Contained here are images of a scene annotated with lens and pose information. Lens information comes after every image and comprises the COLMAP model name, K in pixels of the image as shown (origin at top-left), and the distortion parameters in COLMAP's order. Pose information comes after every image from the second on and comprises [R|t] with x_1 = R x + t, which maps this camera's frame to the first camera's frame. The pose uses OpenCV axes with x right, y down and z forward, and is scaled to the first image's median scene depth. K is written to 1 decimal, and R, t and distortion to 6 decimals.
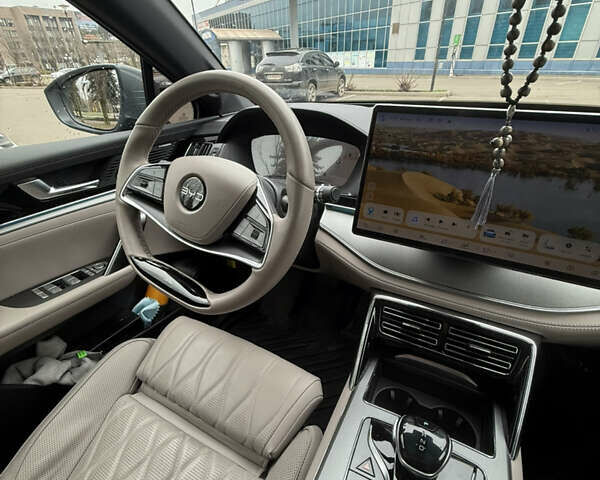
lens RADIAL K [[321.1, 0, 300.0], [0, 321.1, 240.0], [0, 0, 1]] dist [0.000292, 0.000671]
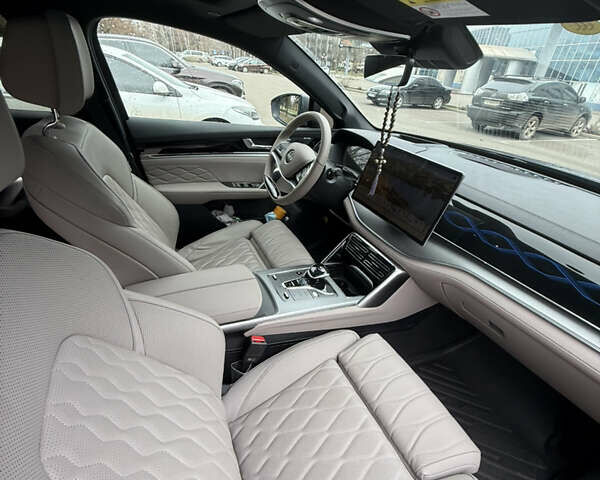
lens RADIAL K [[321.1, 0, 300.0], [0, 321.1, 240.0], [0, 0, 1]] dist [0.000292, 0.000671]
pose [[0.803138, 0.368905, -0.467845, 1.004847], [-0.378728, 0.922292, 0.077093, 0.206434], [0.459930, 0.115269, 0.880442, -0.975148]]
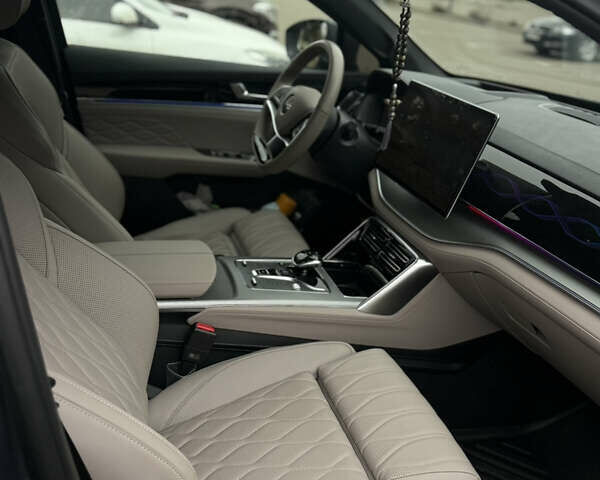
lens RADIAL K [[657.6, 0, 300.0], [0, 657.6, 240.0], [0, 0, 1]] dist [0.228213, -0.549071]
pose [[0.715087, 0.346205, -0.607283, 1.860033], [-0.429332, 0.903099, 0.009299, 0.397707], [0.551656, 0.254076, 0.794431, -1.414307]]
